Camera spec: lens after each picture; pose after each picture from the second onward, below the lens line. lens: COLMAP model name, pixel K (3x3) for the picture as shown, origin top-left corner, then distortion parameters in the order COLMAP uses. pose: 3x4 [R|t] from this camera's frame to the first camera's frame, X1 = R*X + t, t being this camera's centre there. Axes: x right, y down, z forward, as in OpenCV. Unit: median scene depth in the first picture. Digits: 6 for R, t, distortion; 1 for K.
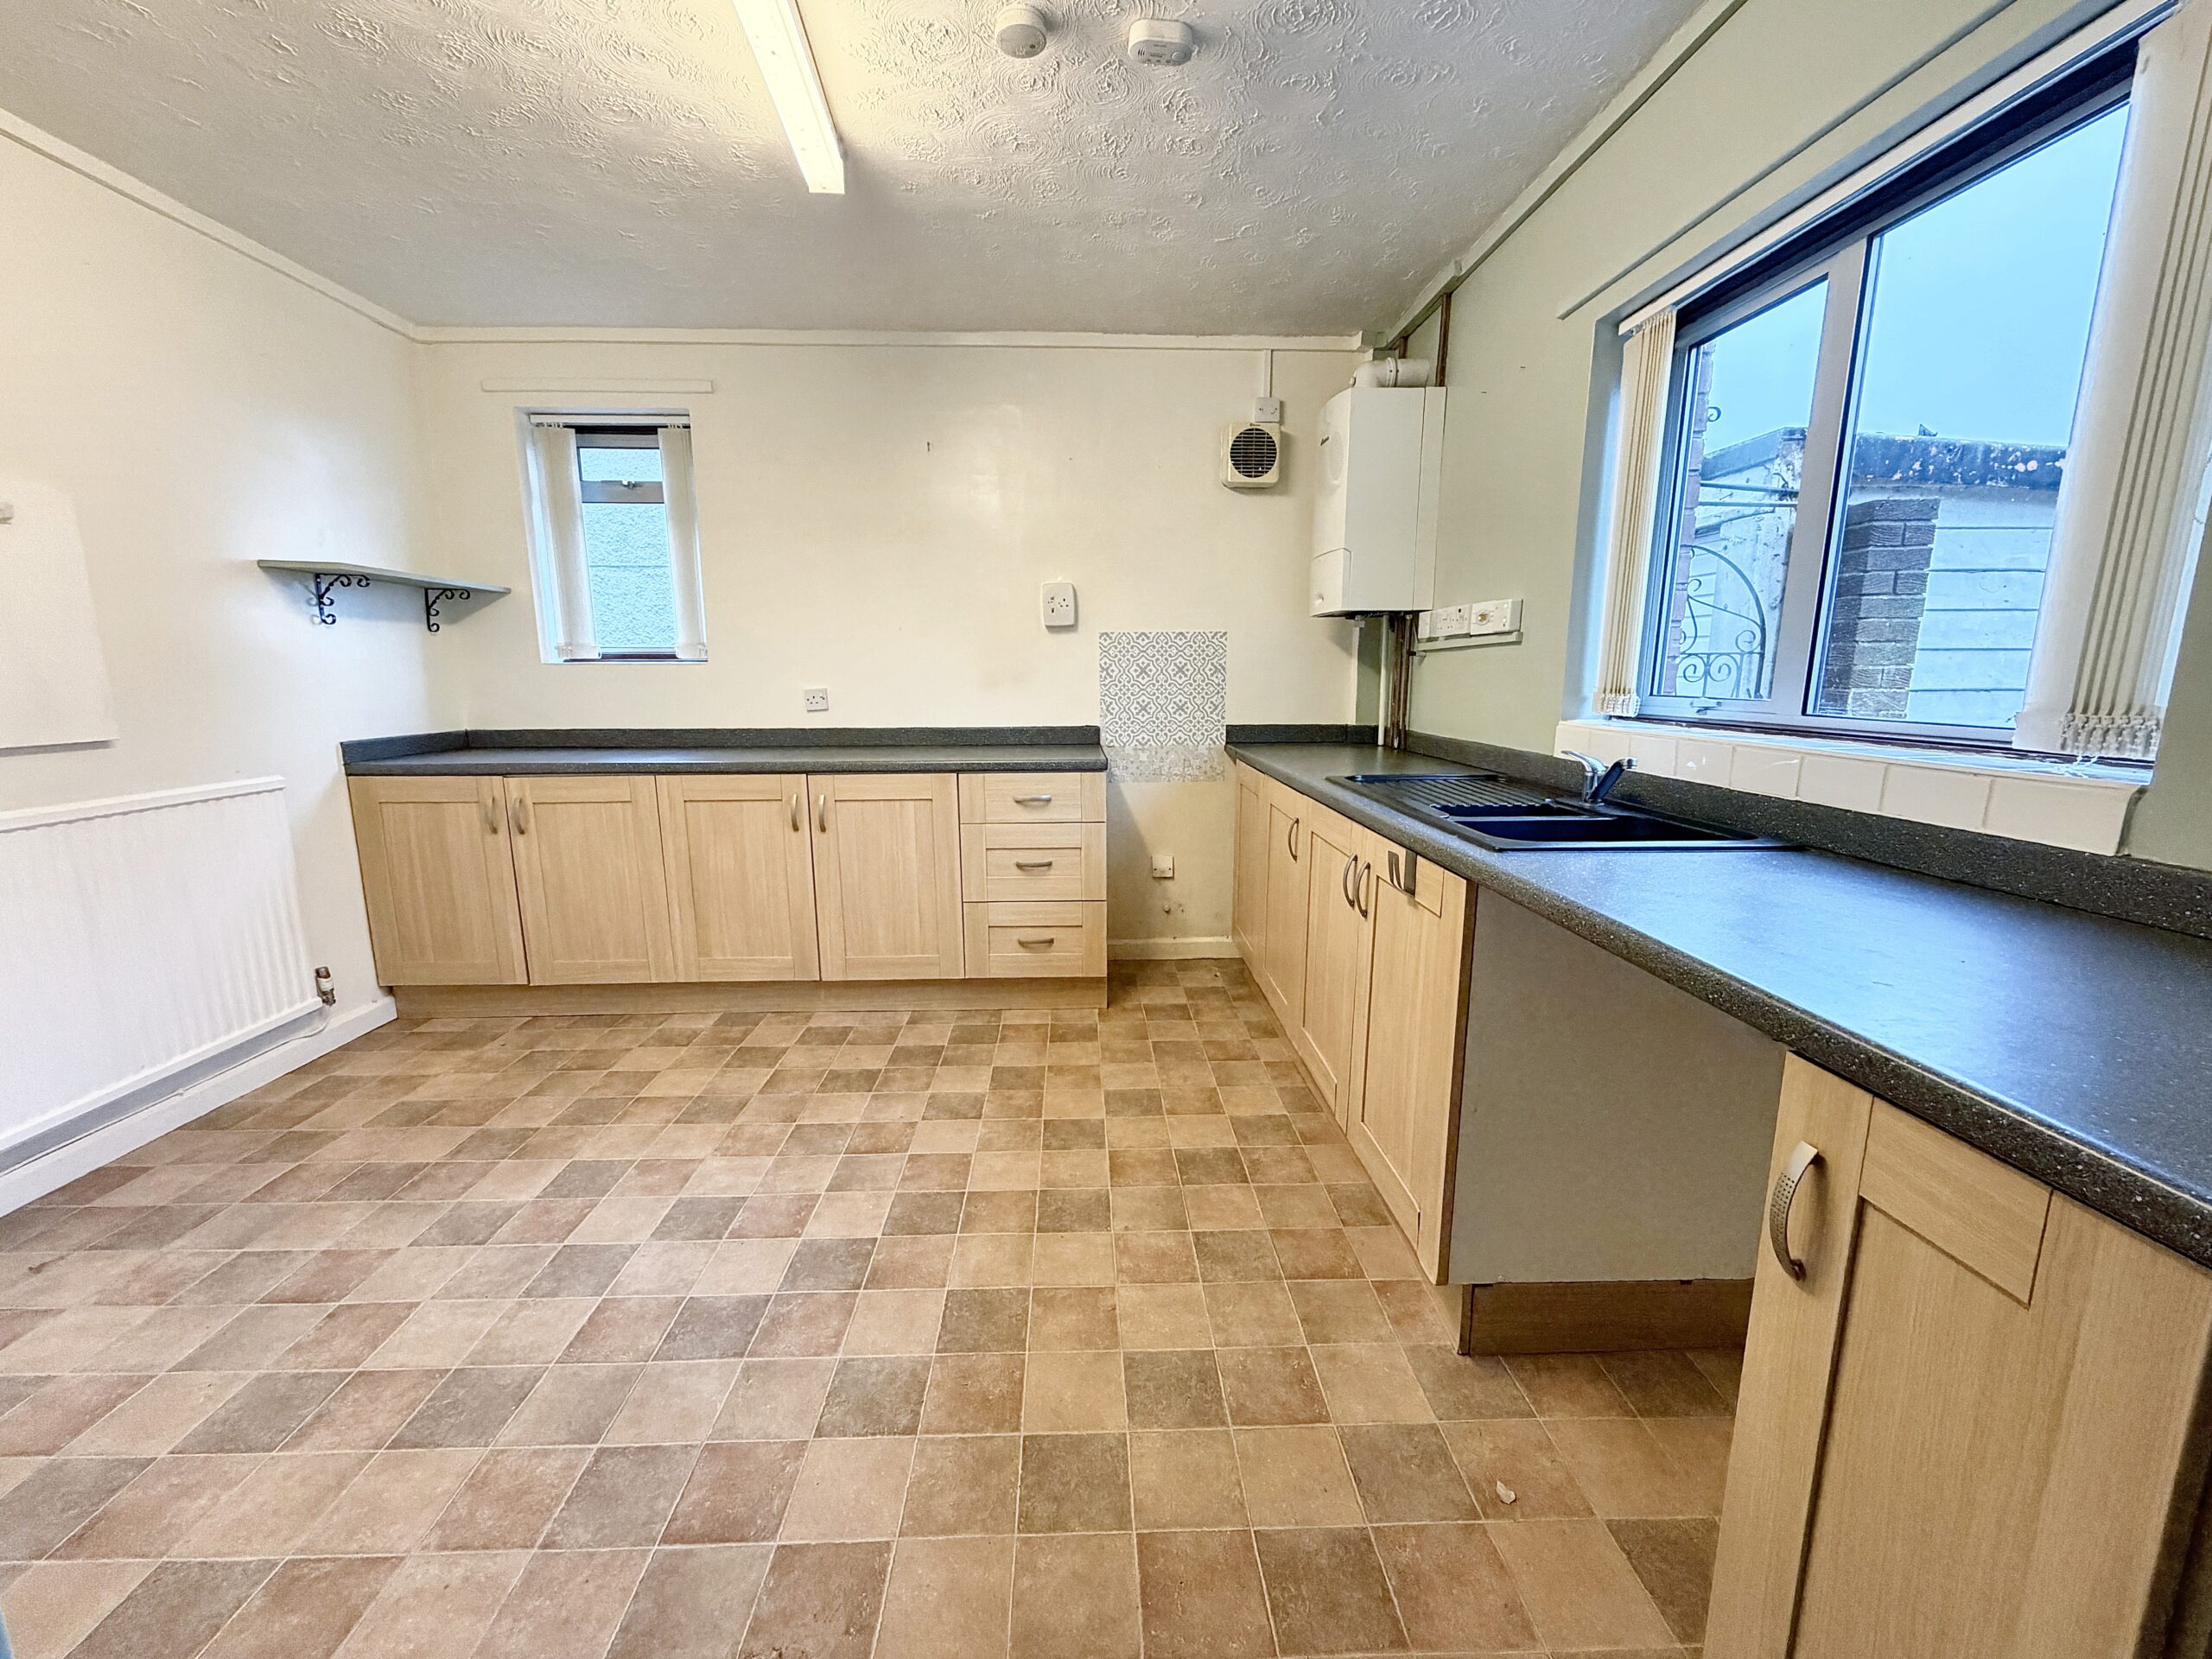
lens RADIAL K [[881.1, 0, 1101.7], [0, 881.1, 834.0], [0, 0, 1]] dist [-0.003560, 0.000198]
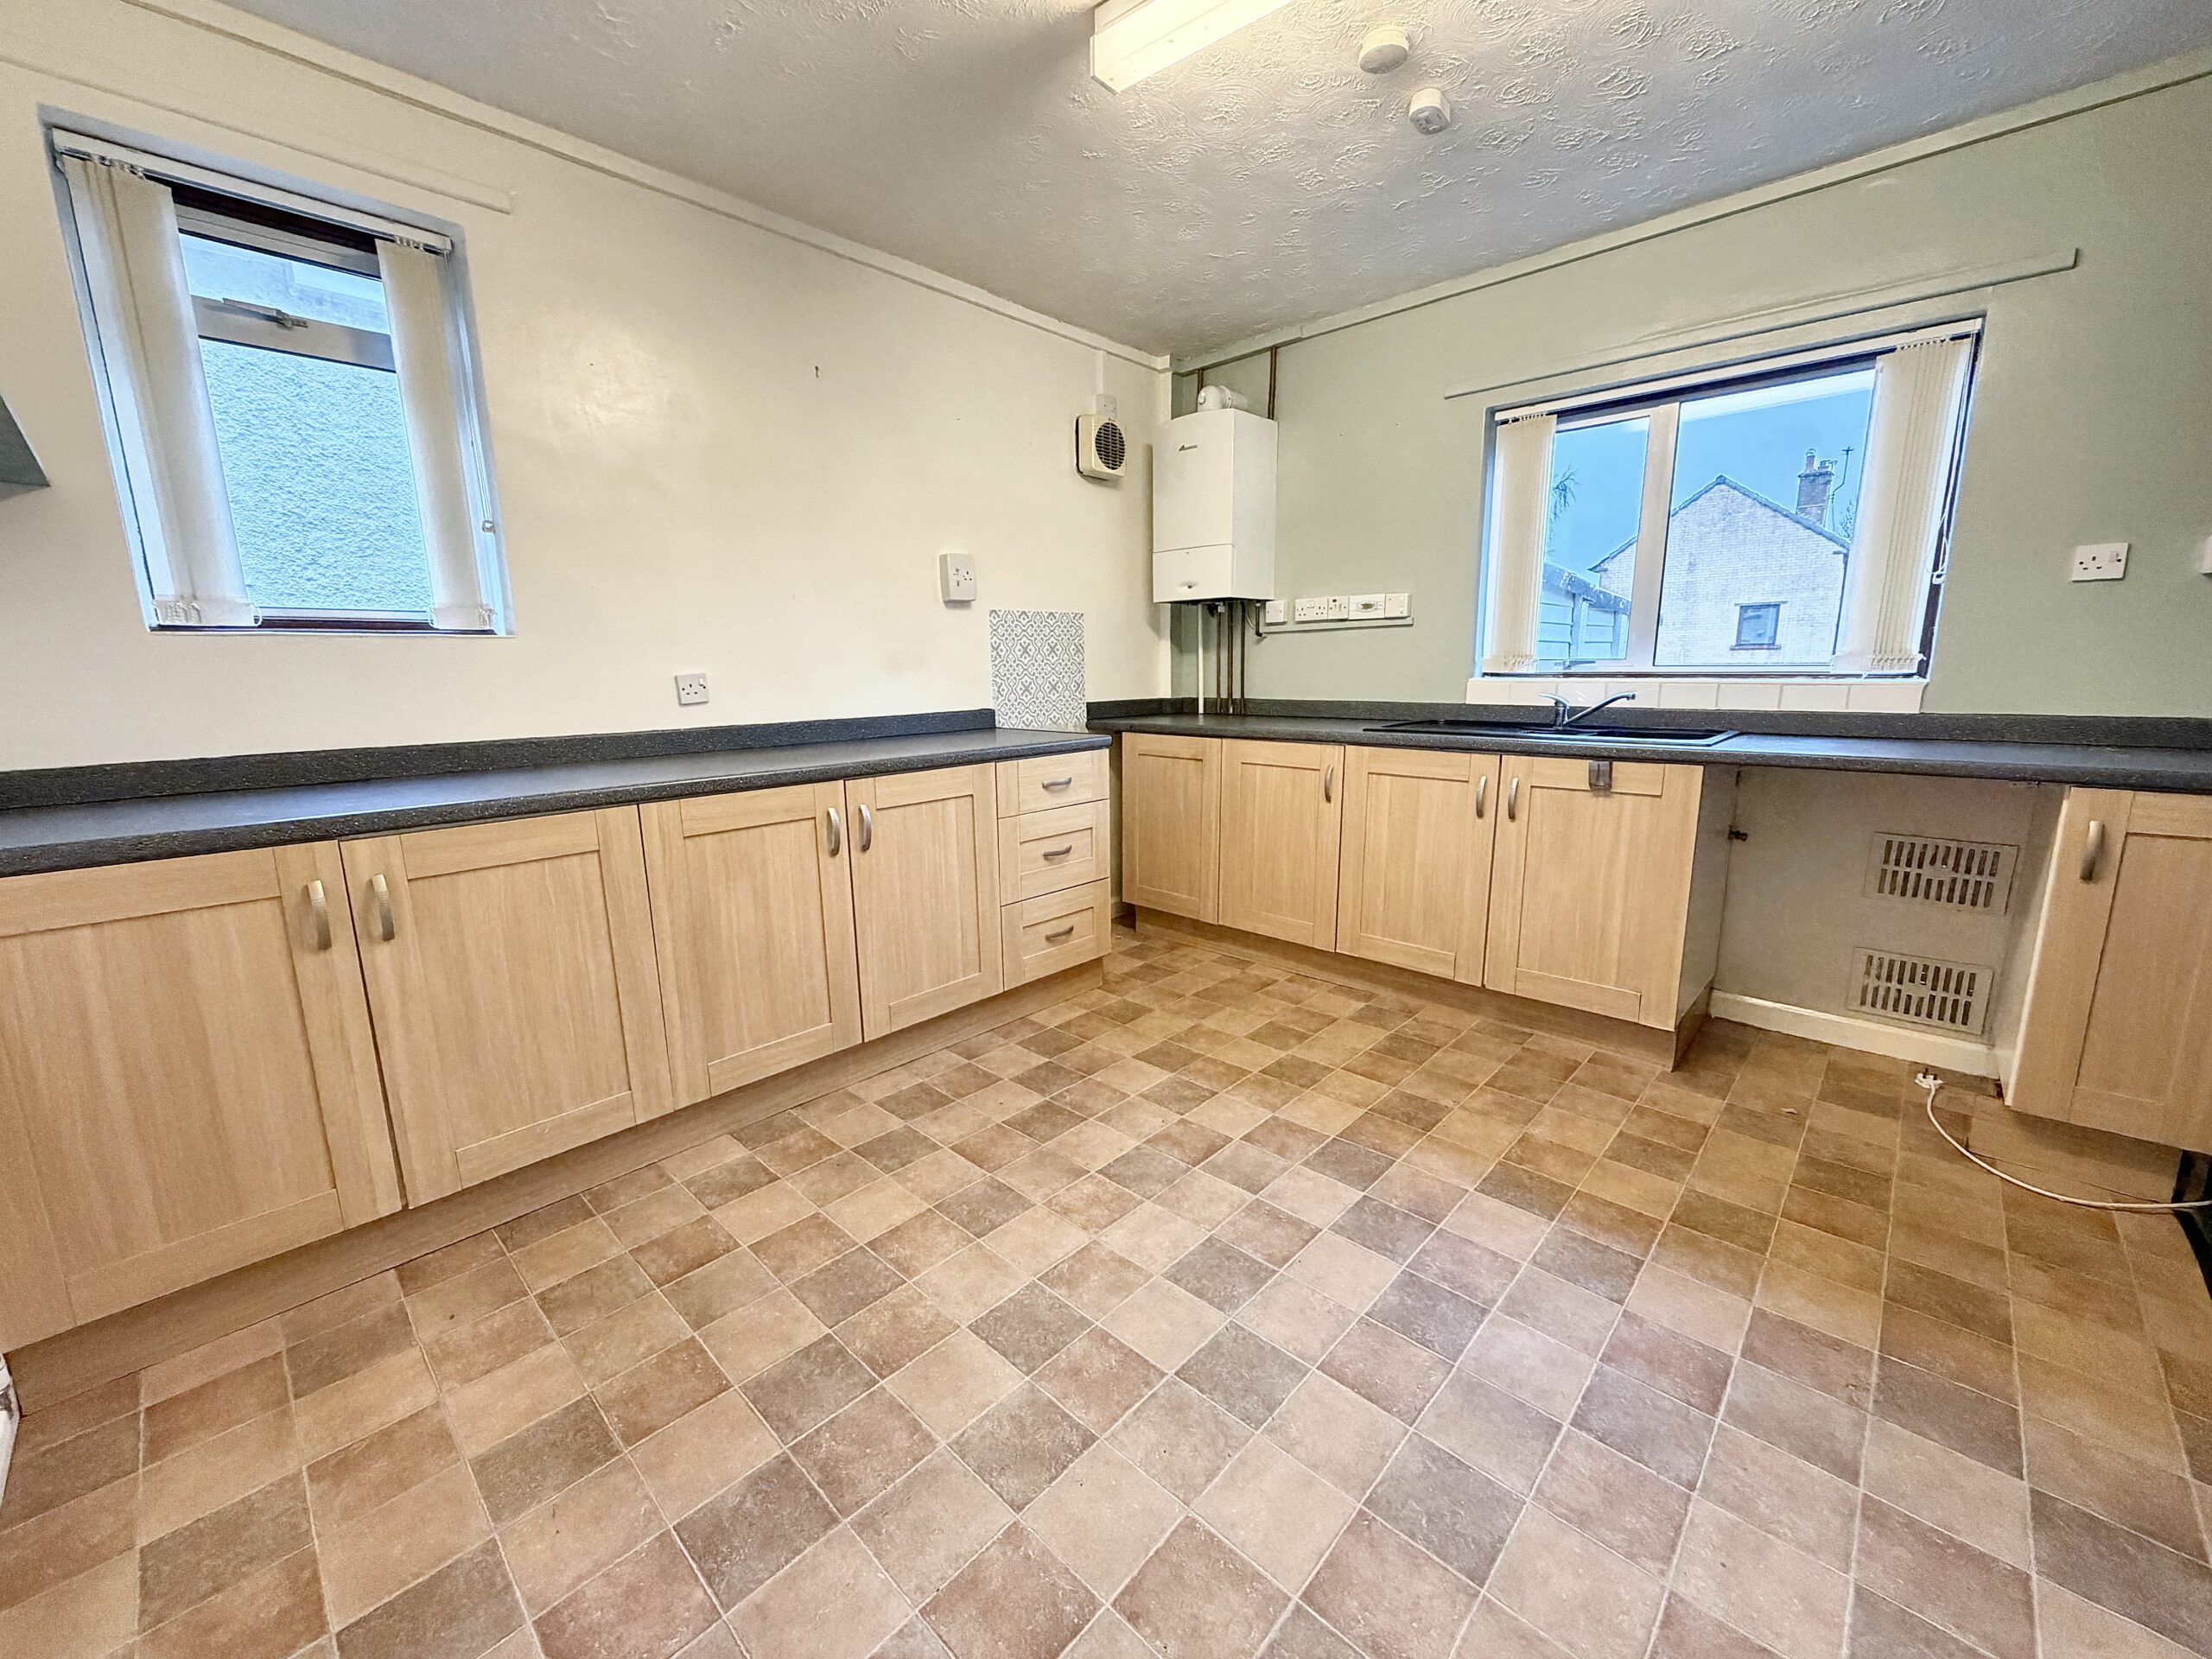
lens RADIAL K [[881.1, 0, 1099.1], [0, 881.1, 829.7], [0, 0, 1]] dist [-0.003560, 0.000198]
pose [[0.707553, -0.138933, 0.692868, -0.719915], [0.139591, 0.988642, 0.055691, -0.036608], [-0.692736, 0.057314, 0.718911, 0.296000]]
